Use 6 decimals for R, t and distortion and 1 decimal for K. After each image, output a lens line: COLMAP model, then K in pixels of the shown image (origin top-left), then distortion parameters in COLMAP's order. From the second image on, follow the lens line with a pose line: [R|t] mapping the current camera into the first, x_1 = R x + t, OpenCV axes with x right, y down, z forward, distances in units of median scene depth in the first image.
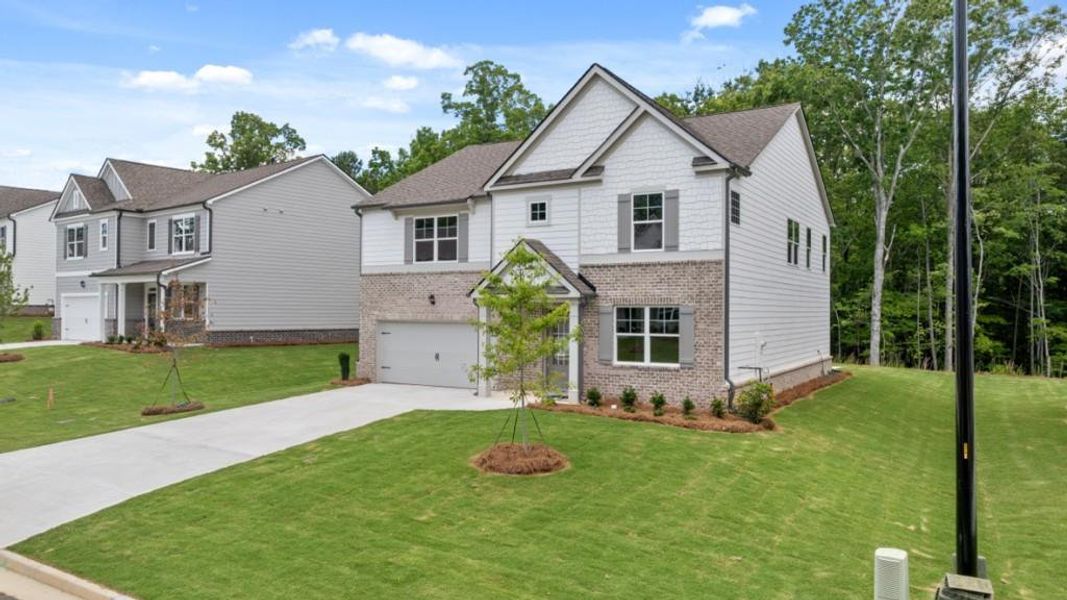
lens RADIAL K [[742.8, 0, 532.1], [0, 742.8, 300.9], [0, 0, 1]] dist [-0.013796, 0.001468]
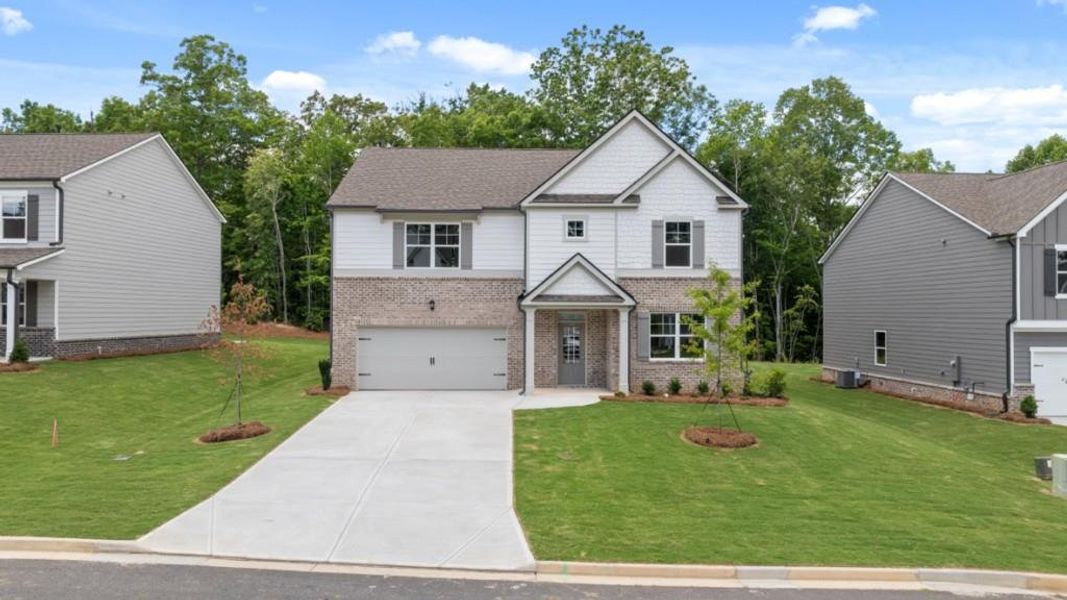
lens RADIAL K [[742.8, 0, 530.9], [0, 742.8, 300.9], [0, 0, 1]] dist [-0.013796, 0.001468]
pose [[0.844339, 0.005774, 0.535778, -0.610816], [-0.007310, 0.999973, 0.000745, -0.009753], [-0.535759, -0.004545, 0.844358, 0.074605]]
